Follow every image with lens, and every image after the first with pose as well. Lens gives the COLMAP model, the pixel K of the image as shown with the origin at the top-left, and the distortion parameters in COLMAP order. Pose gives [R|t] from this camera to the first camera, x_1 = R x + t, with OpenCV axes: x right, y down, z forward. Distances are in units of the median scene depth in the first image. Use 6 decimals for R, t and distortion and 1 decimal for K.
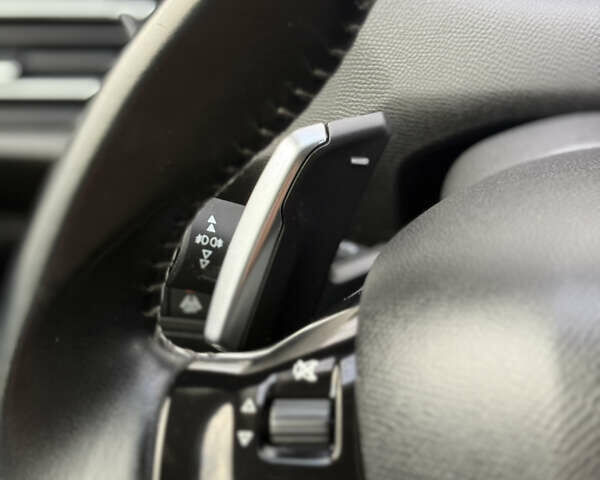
lens RADIAL K [[902.6, 0, 299.7], [0, 902.6, 207.7], [0, 0, 1]] dist [-0.012720, -0.021402]
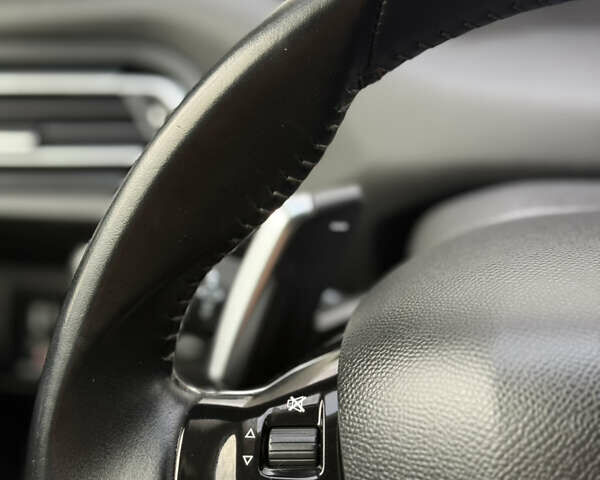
lens RADIAL K [[902.6, 0, 299.7], [0, 902.6, 207.7], [0, 0, 1]] dist [-0.012720, -0.021402]
pose [[0.999773, -0.005223, 0.020658, -0.012637], [0.006031, 0.999212, -0.039242, -0.036878], [-0.020436, 0.039357, 0.999016, -0.226829]]
